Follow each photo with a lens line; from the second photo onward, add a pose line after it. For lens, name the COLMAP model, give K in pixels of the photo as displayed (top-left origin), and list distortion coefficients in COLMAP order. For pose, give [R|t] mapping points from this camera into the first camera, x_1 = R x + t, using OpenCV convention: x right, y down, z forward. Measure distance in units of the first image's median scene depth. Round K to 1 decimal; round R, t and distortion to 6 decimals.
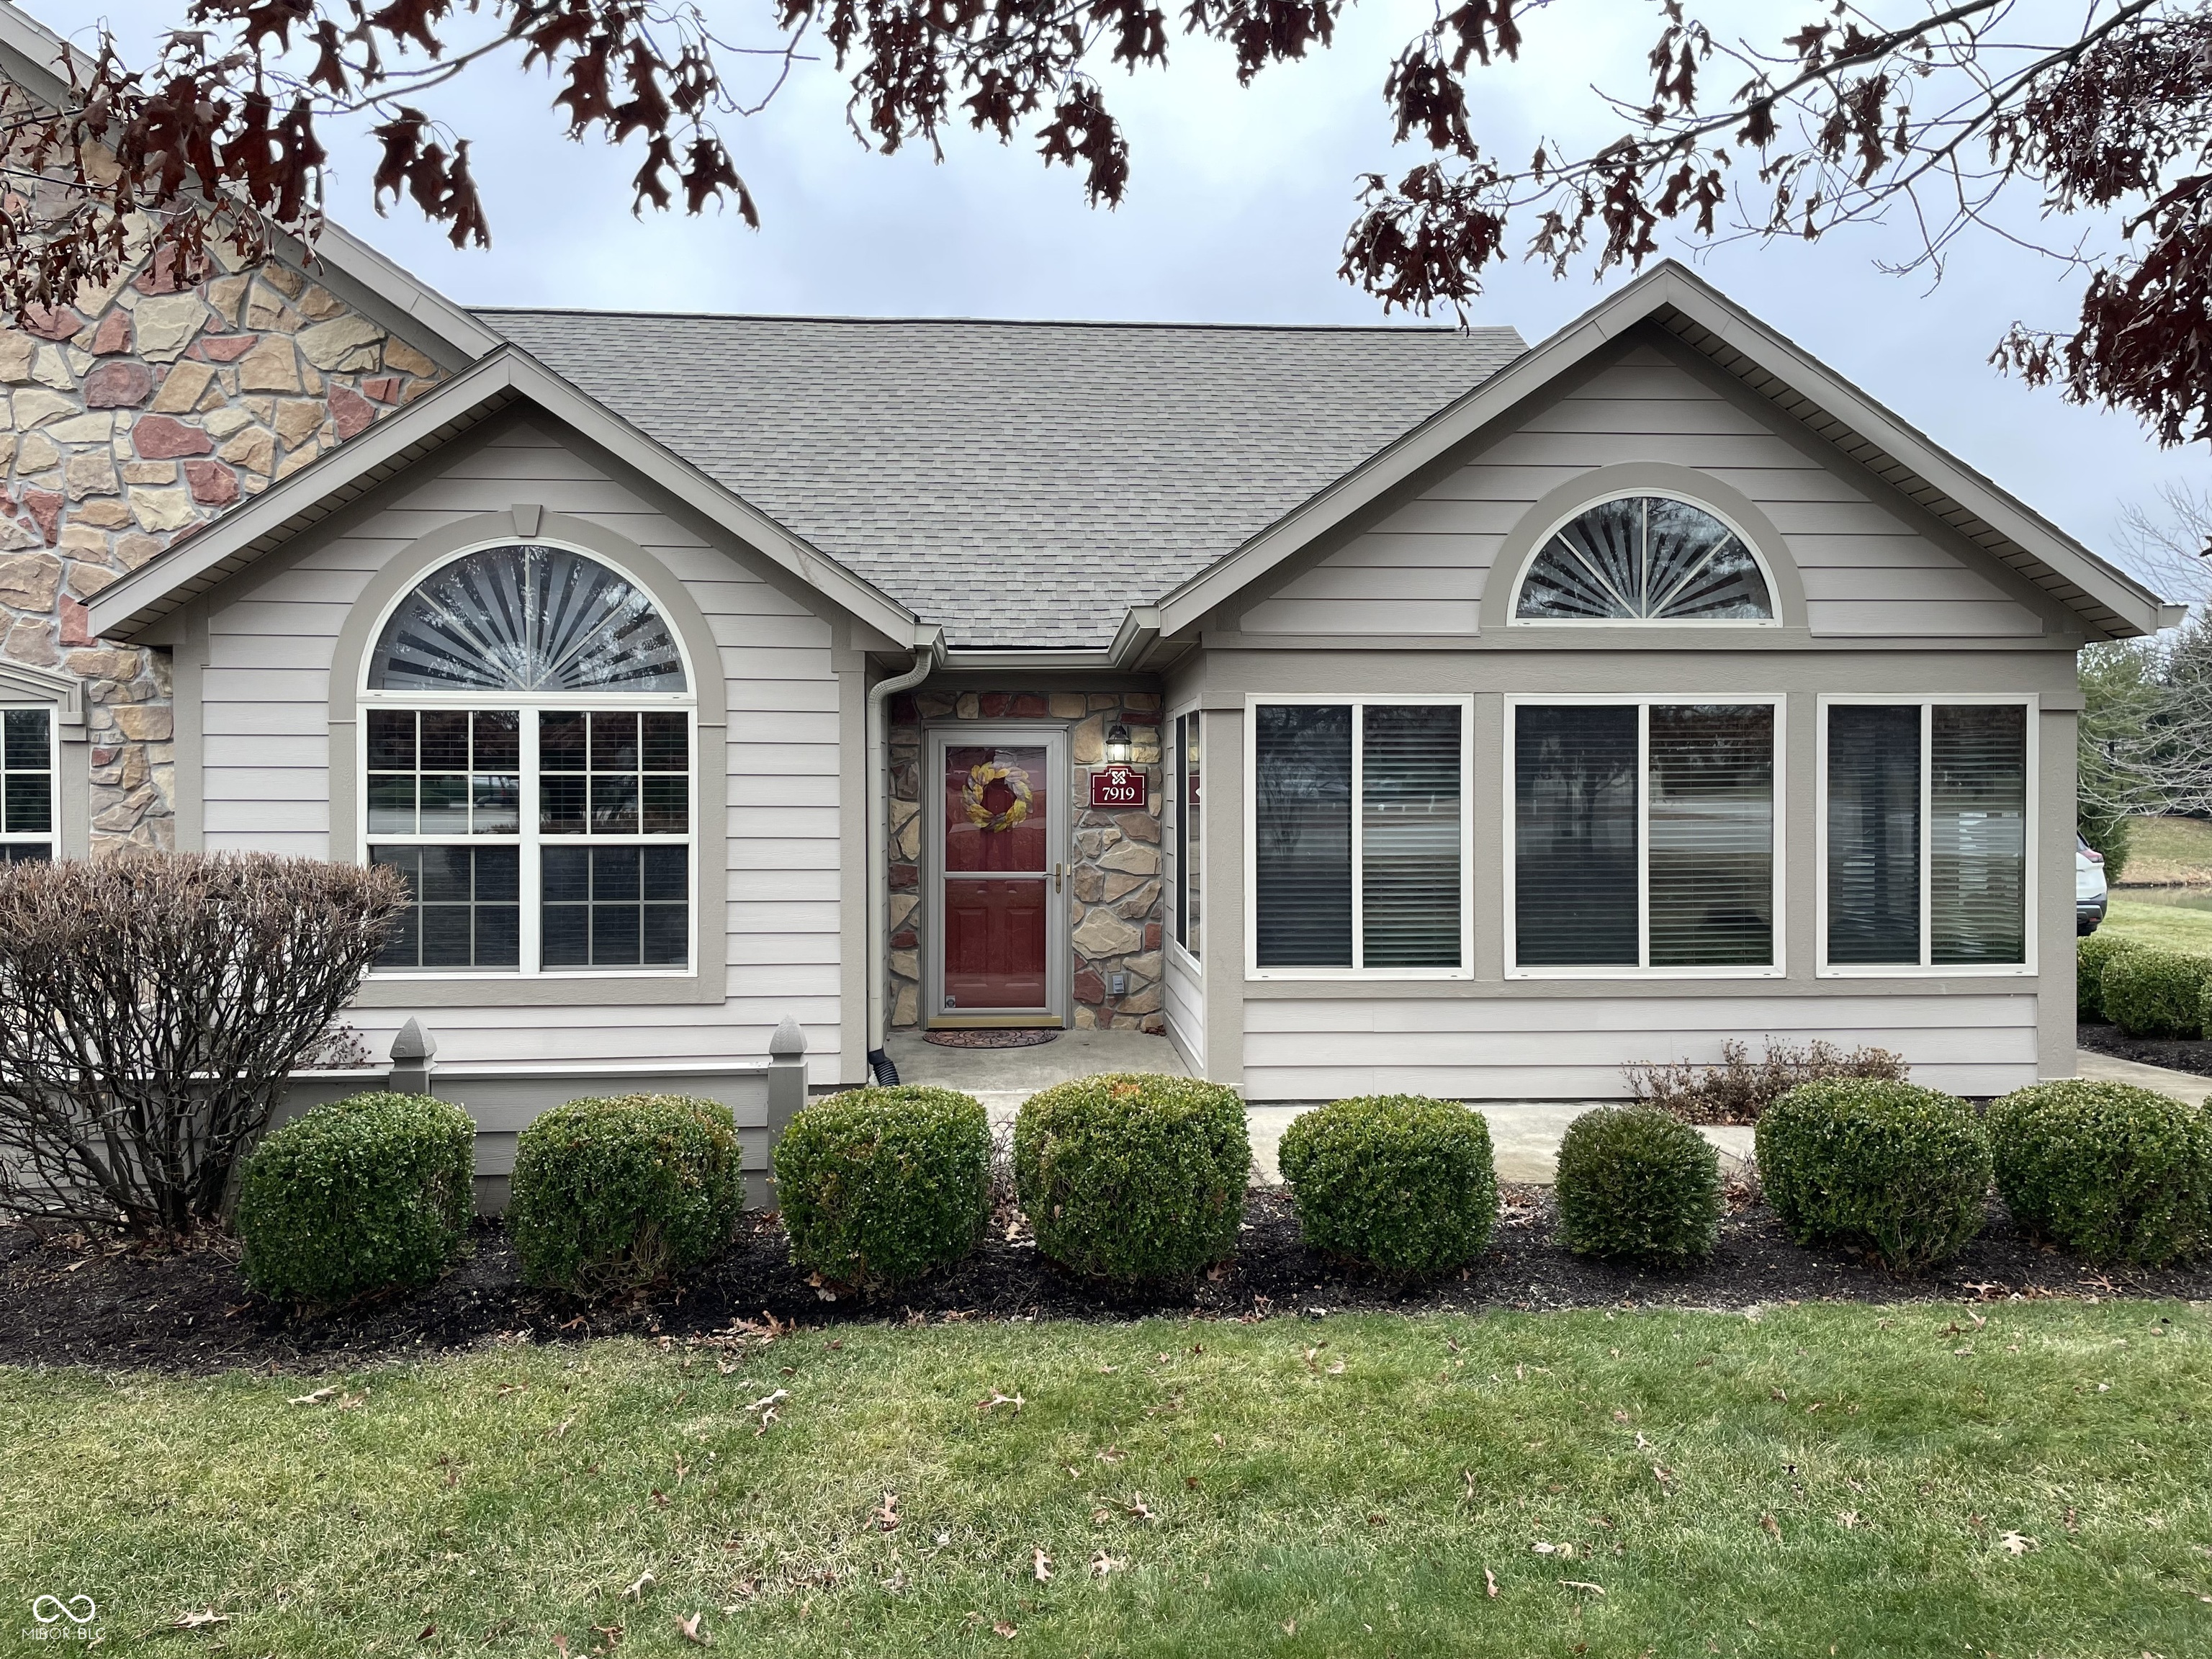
lens RADIAL K [[1667.8, 0, 1119.6], [0, 1667.8, 811.3], [0, 0, 1]] dist [0.064128, -0.088958]
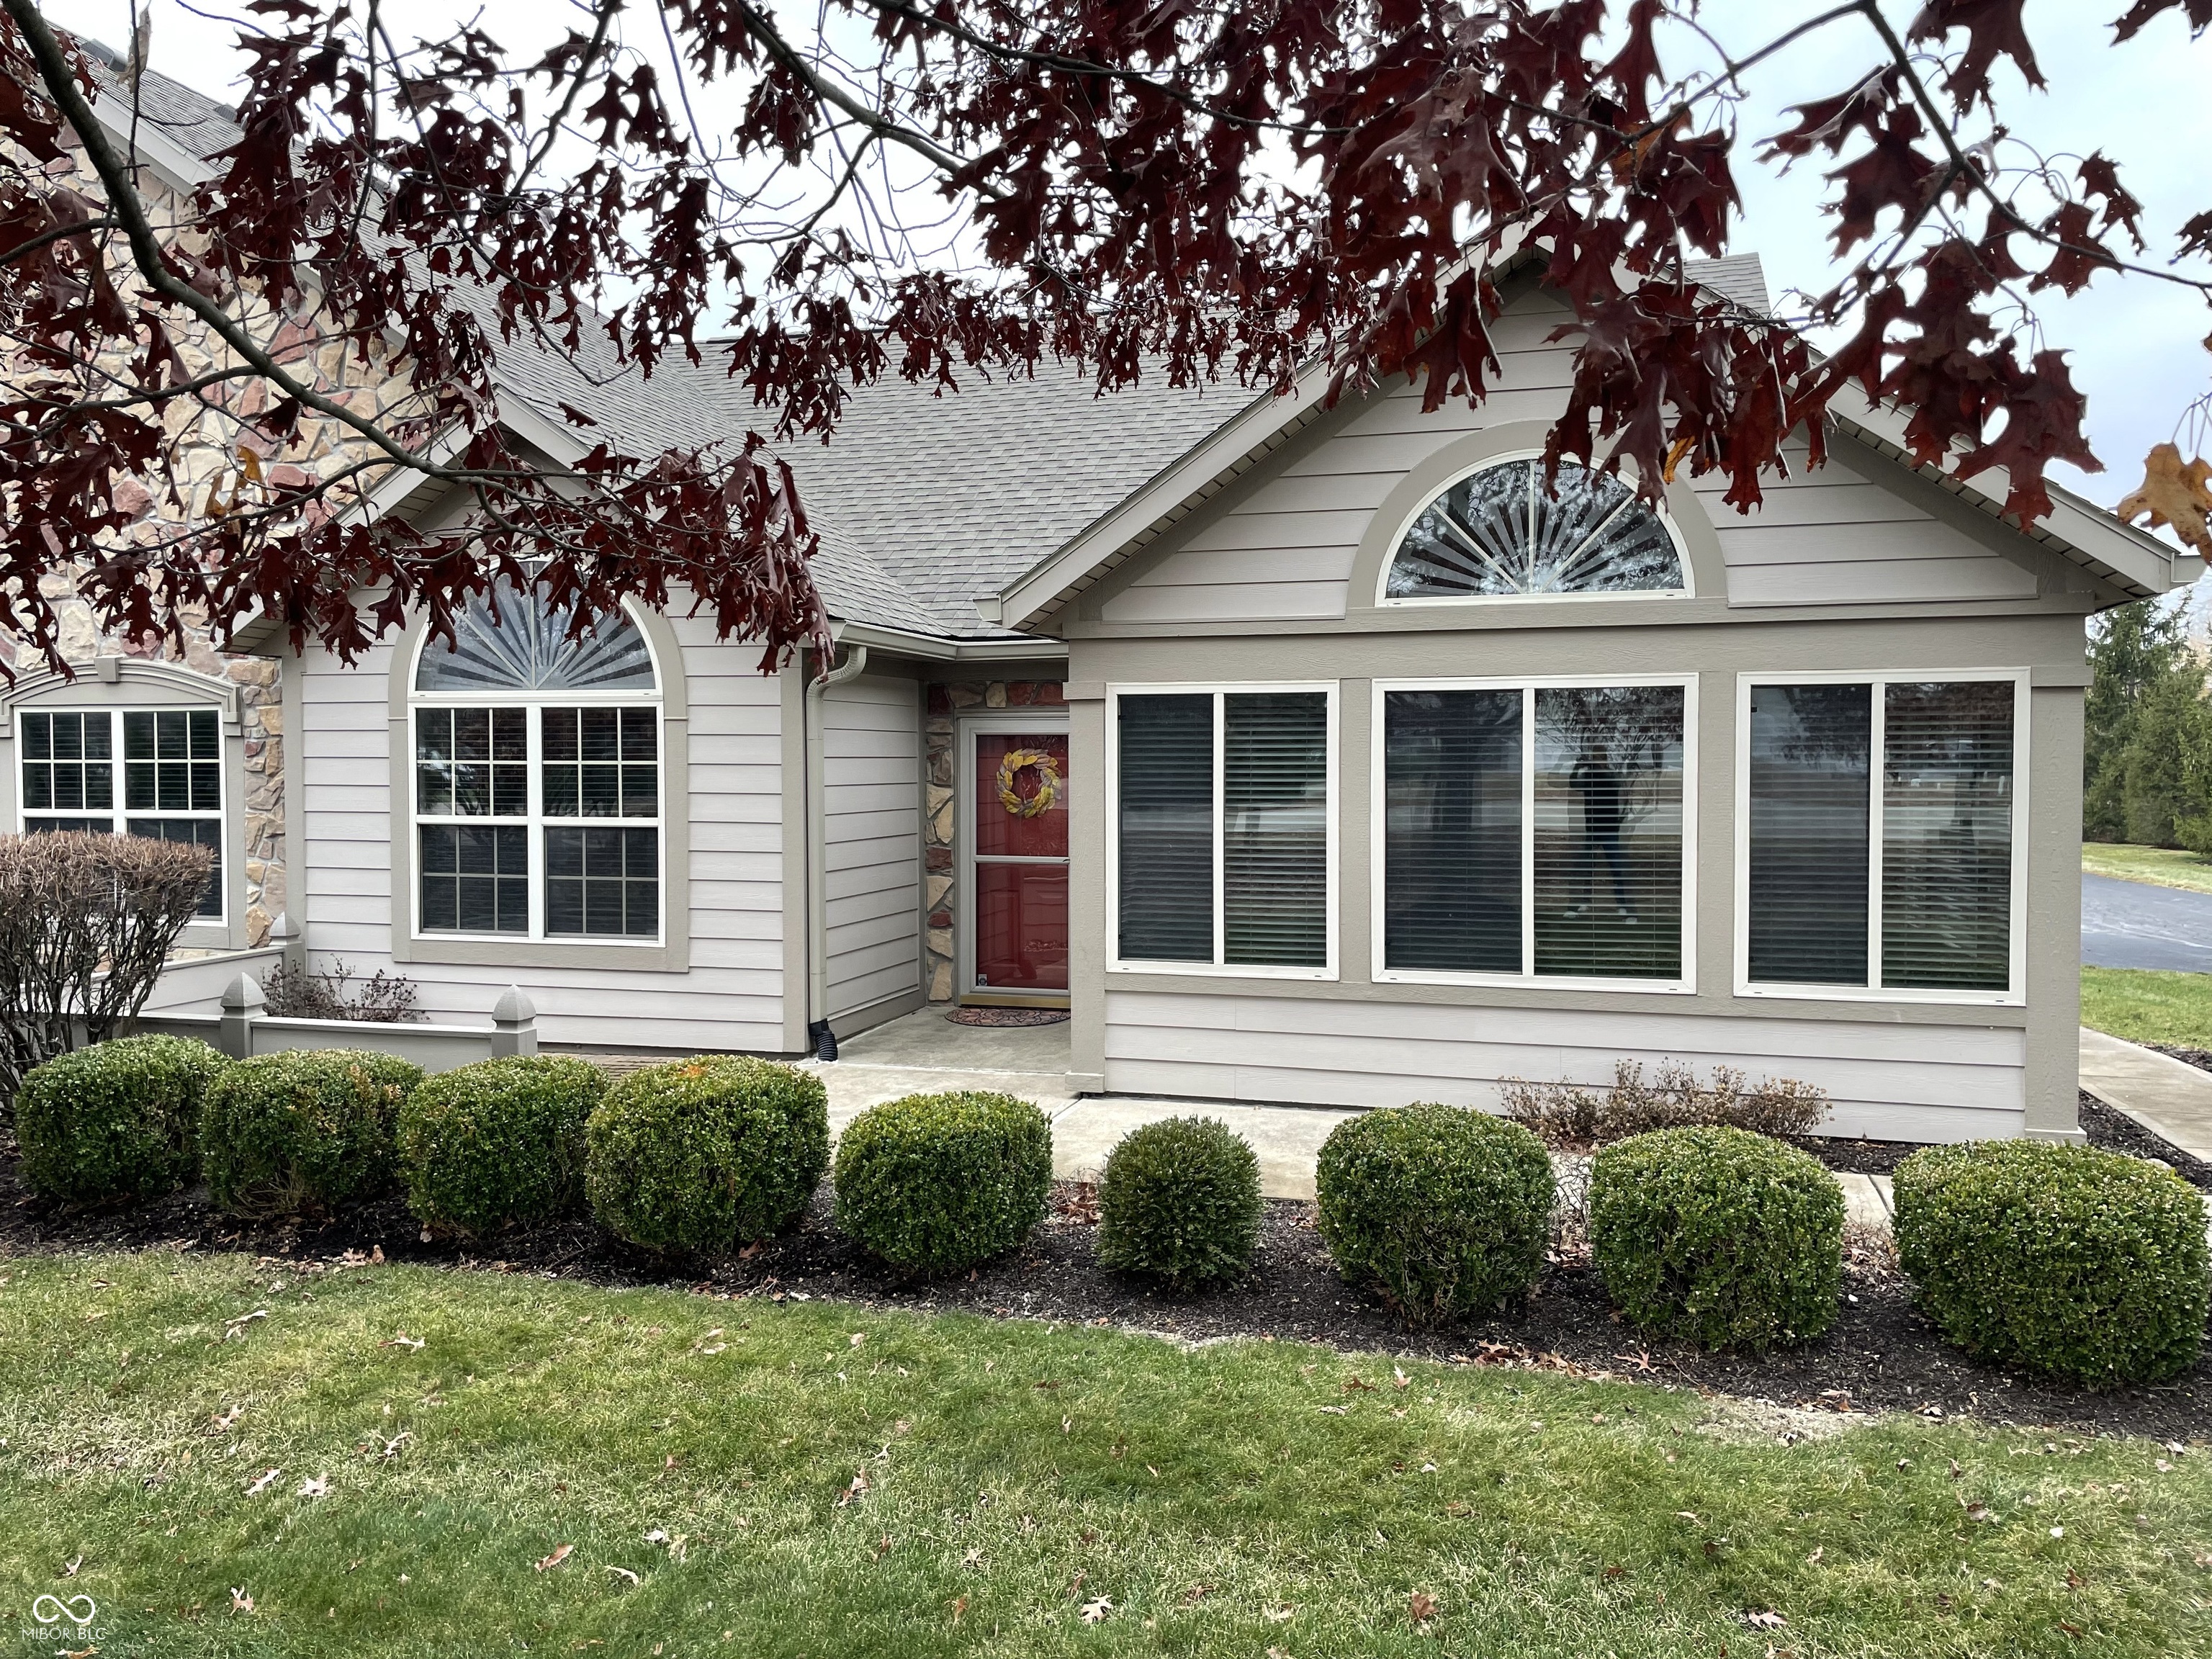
lens RADIAL K [[1667.8, 0, 1113.4], [0, 1667.8, 819.3], [0, 0, 1]] dist [0.064128, -0.088958]
pose [[0.941674, 0.011733, -0.336322, 0.404389], [-0.005030, 0.999771, 0.020793, -0.010089], [0.336489, -0.017888, 0.941517, 0.064455]]
